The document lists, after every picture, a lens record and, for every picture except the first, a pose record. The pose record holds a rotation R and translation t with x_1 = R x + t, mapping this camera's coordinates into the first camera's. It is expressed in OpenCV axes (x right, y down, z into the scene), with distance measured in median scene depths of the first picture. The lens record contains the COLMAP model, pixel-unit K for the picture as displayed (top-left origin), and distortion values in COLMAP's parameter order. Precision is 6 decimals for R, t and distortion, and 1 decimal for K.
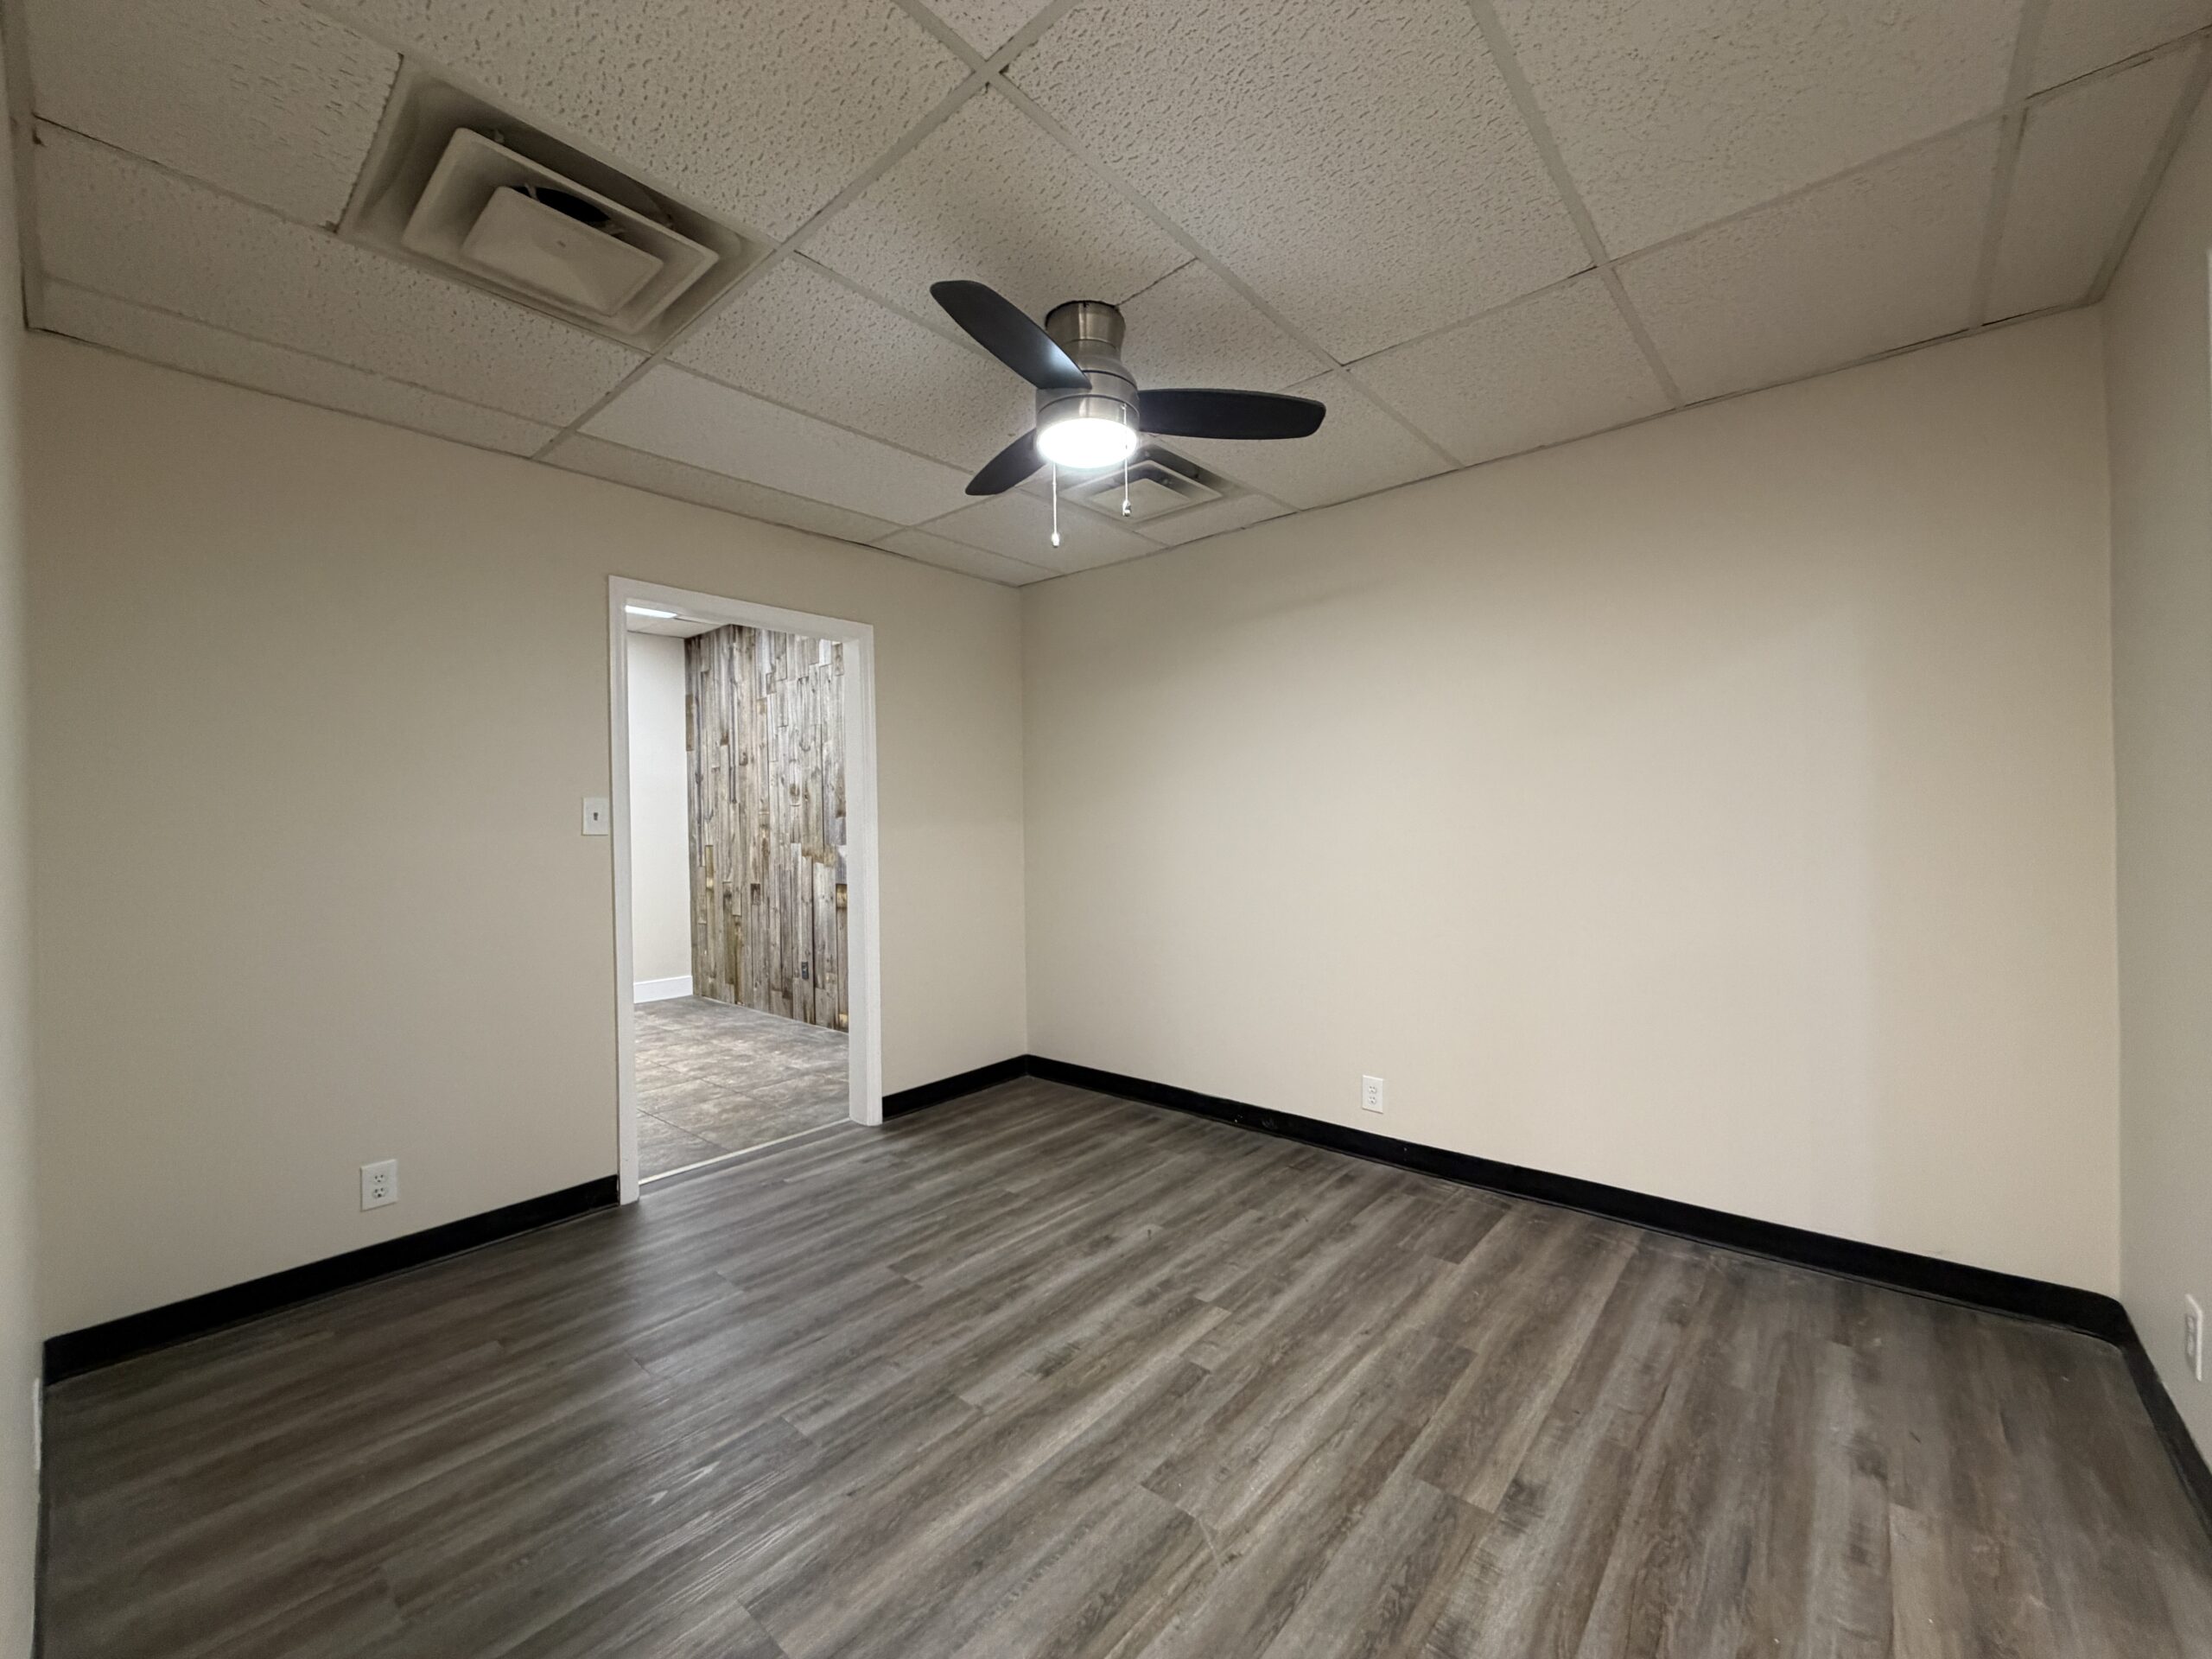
lens RADIAL K [[880.9, 0, 1102.9], [0, 880.9, 823.2], [0, 0, 1]] dist [0.002356, -0.000381]
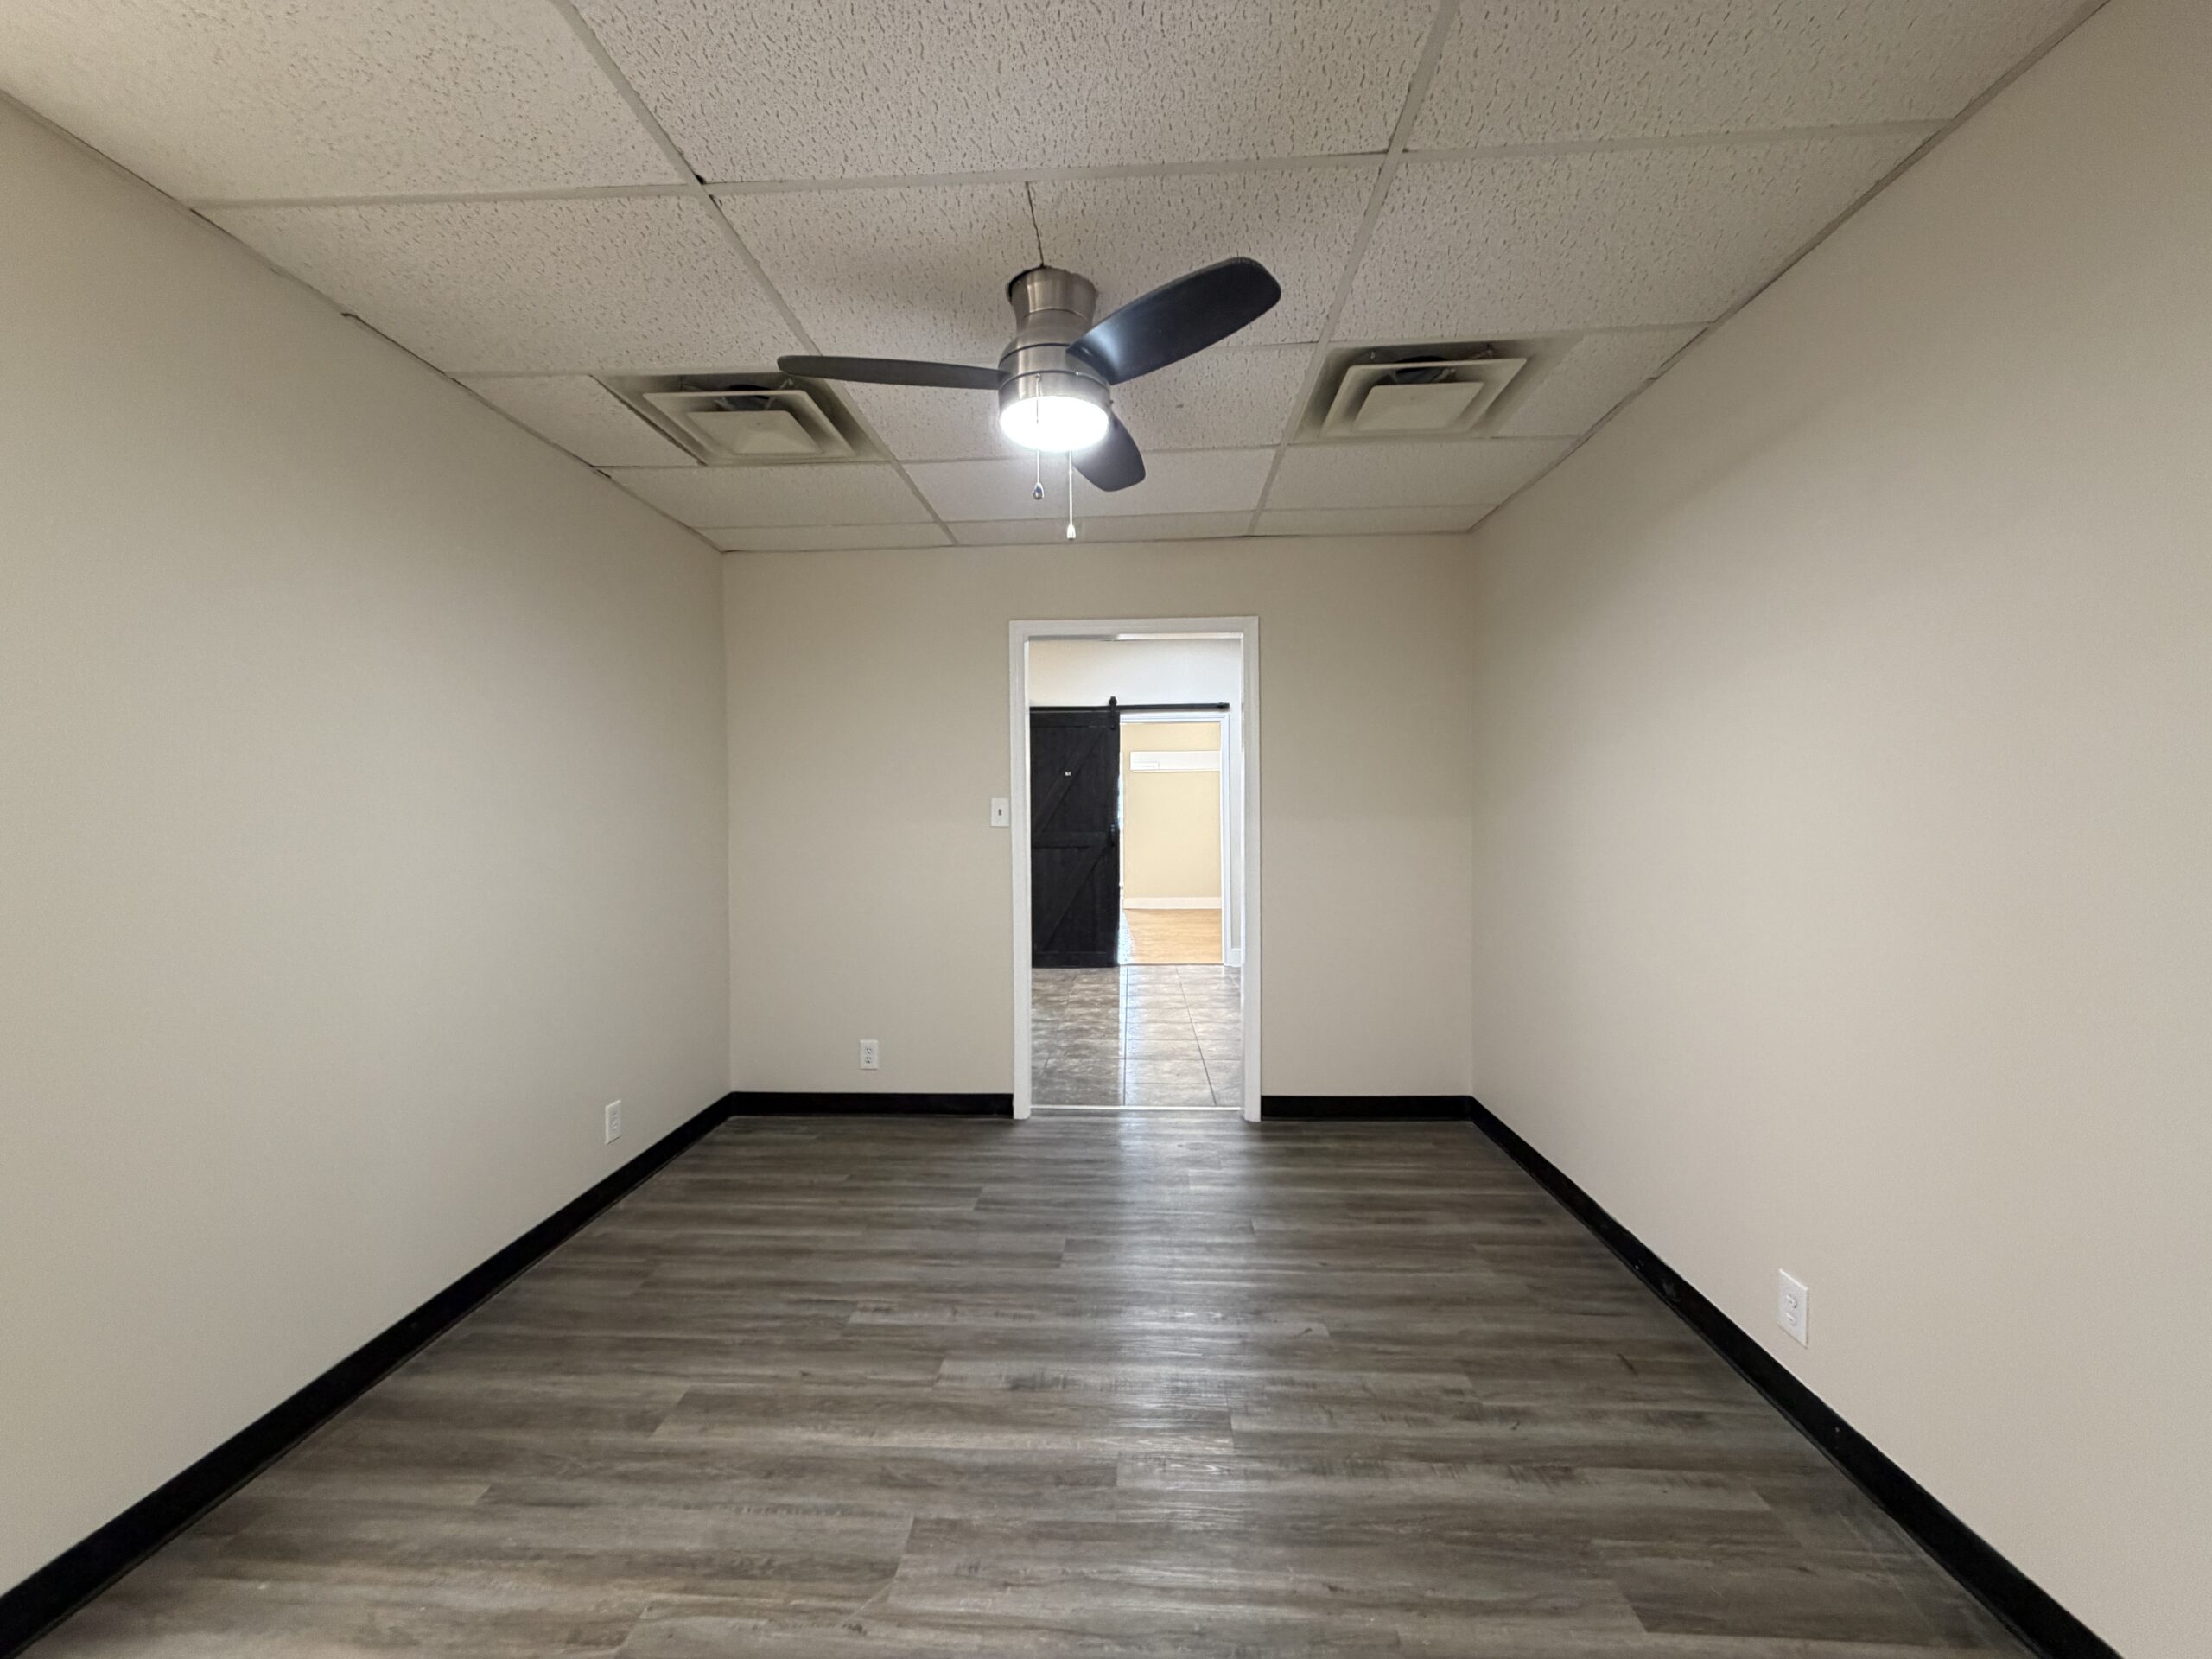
lens RADIAL K [[880.9, 0, 1105.1], [0, 880.9, 830.9], [0, 0, 1]] dist [0.002356, -0.000381]
pose [[0.617771, 0.029900, -0.785790, 0.660639], [-0.000222, 0.999283, 0.037850, -0.038428], [0.786358, -0.023208, 0.617335, 0.412878]]
